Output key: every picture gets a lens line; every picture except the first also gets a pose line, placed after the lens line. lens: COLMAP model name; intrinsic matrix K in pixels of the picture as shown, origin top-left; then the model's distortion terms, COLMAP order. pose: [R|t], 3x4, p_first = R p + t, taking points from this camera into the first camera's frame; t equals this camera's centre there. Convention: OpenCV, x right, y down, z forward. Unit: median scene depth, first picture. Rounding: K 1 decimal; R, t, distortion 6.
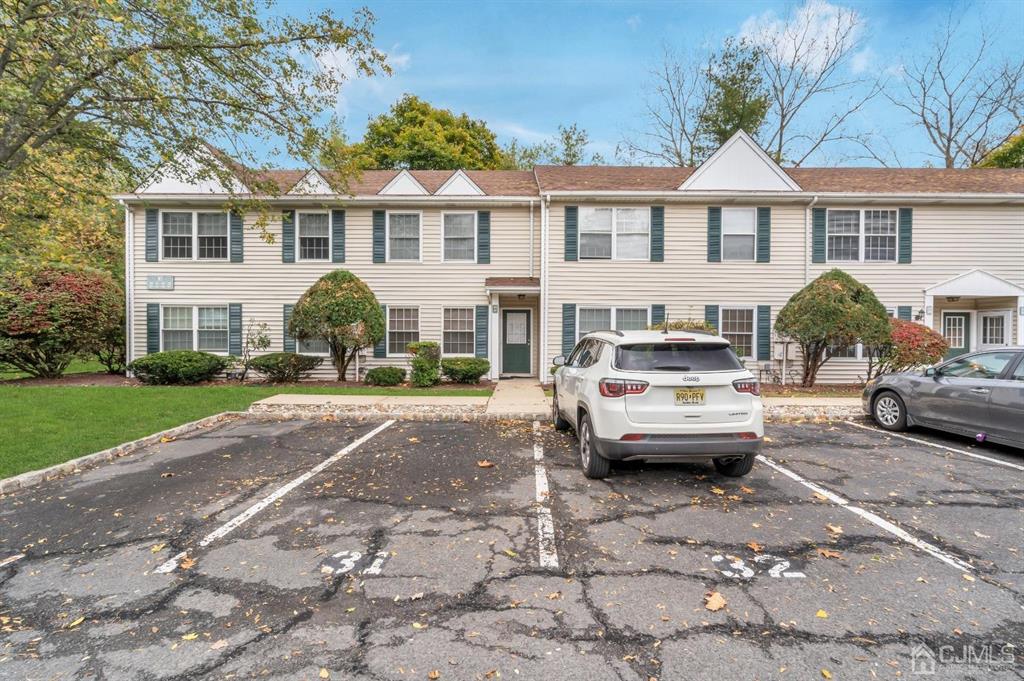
lens RADIAL K [[476.1, 0, 514.2], [0, 476.1, 338.5], [0, 0, 1]] dist [0.000480, 0.000006]
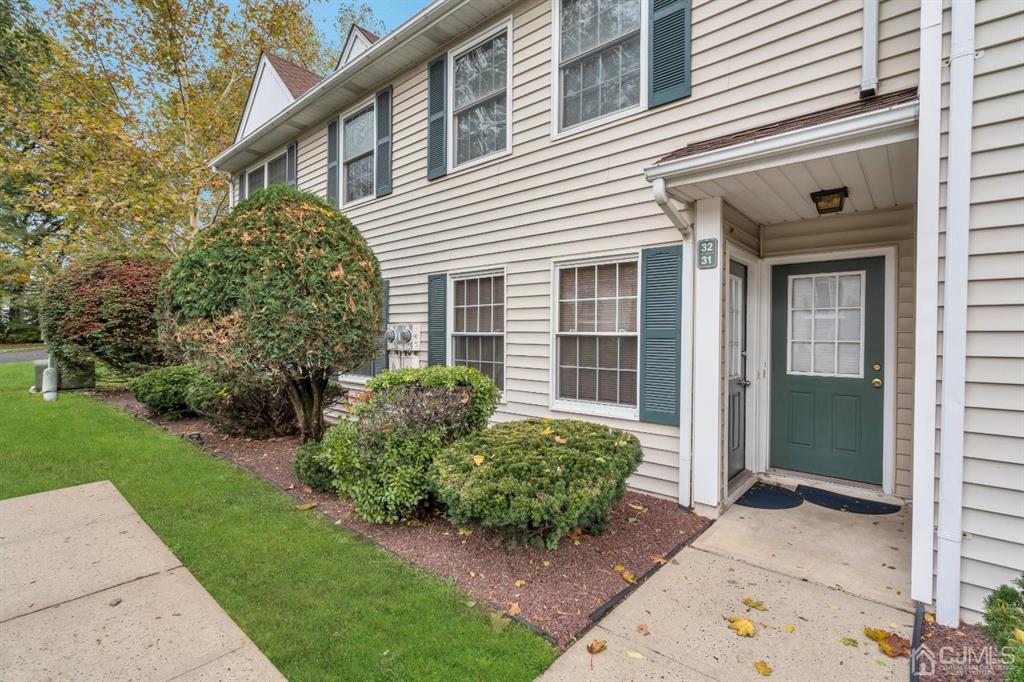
lens RADIAL K [[475.8, 0, 513.3], [0, 475.8, 339.8], [0, 0, 1]] dist [-0.002178, 0.001592]
pose [[0.757064, 0.006158, -0.653312, 0.056008], [-0.009068, 0.999958, -0.001082, -0.010654], [0.653278, 0.006743, 0.757088, 0.714402]]
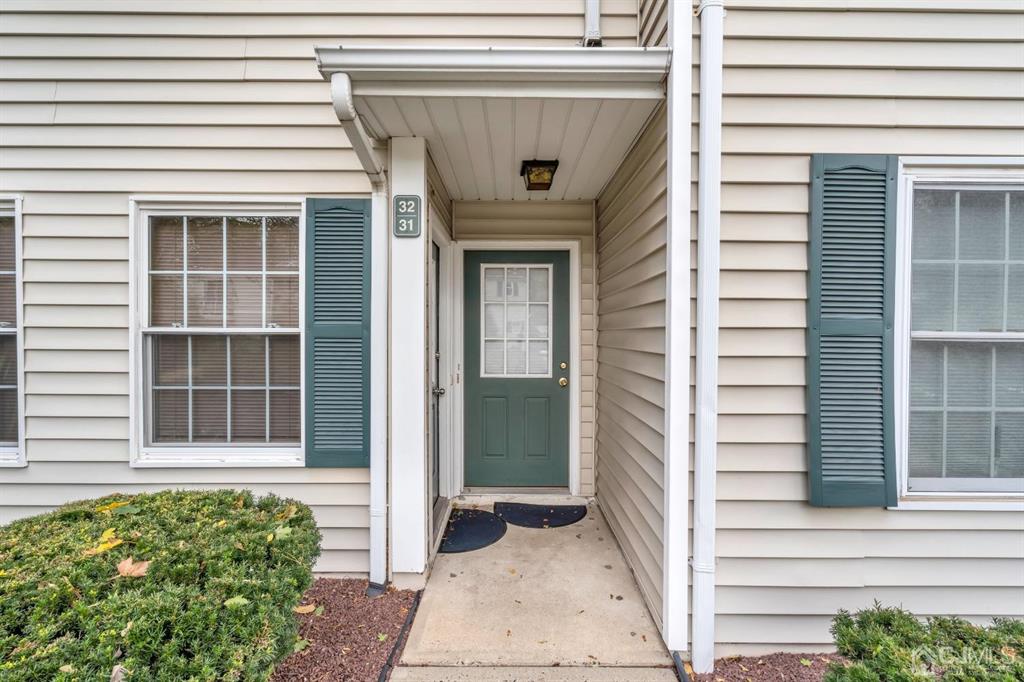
lens RADIAL K [[475.8, 0, 520.0], [0, 475.8, 339.6], [0, 0, 1]] dist [-0.002178, 0.001592]
pose [[0.999945, -0.002378, 0.010238, 0.004213], [0.002367, 0.999997, 0.001101, -0.011840], [-0.010241, -0.001077, 0.999947, 0.802817]]
